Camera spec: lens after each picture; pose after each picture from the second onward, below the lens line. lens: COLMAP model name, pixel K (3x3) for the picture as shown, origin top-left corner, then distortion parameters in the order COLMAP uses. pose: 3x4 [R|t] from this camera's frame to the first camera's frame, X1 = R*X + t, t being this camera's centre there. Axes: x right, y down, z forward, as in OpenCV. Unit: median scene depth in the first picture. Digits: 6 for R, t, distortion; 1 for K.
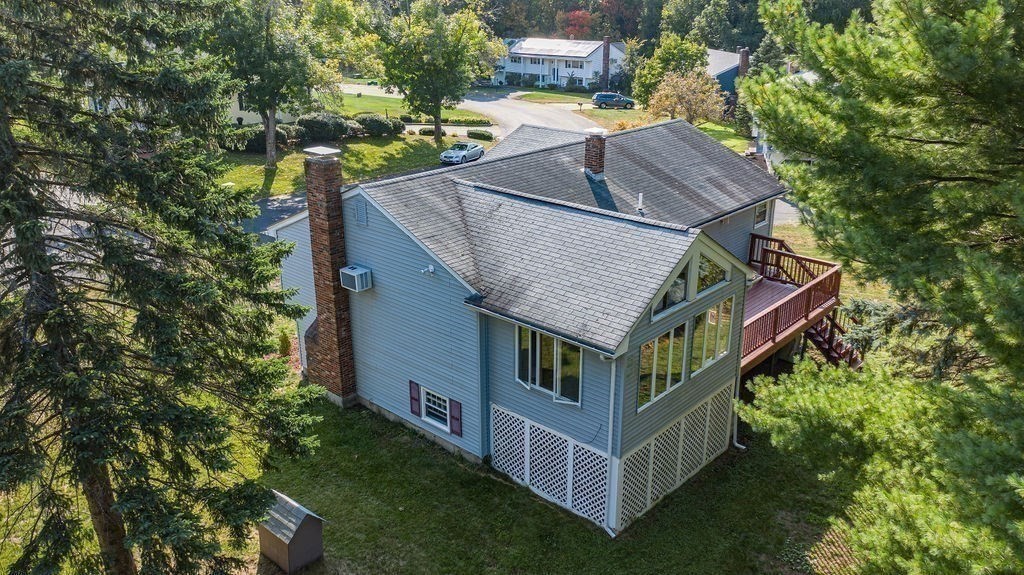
lens RADIAL K [[812.2, 0, 512.5], [0, 812.2, 287.7], [0, 0, 1]] dist [0.012661, 0.002729]
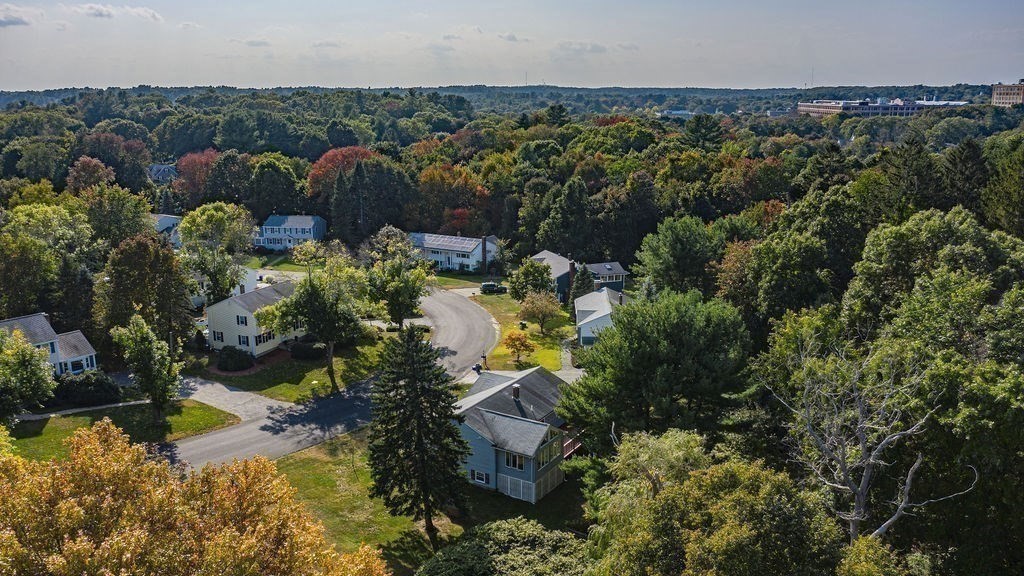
lens RADIAL K [[812.2, 0, 512.2], [0, 812.2, 288.3], [0, 0, 1]] dist [0.012661, 0.002729]
pose [[0.984063, -0.047135, 0.171458, -0.533900], [0.067158, 0.991332, -0.112917, -0.258915], [-0.164650, 0.122632, 0.978699, -2.613698]]
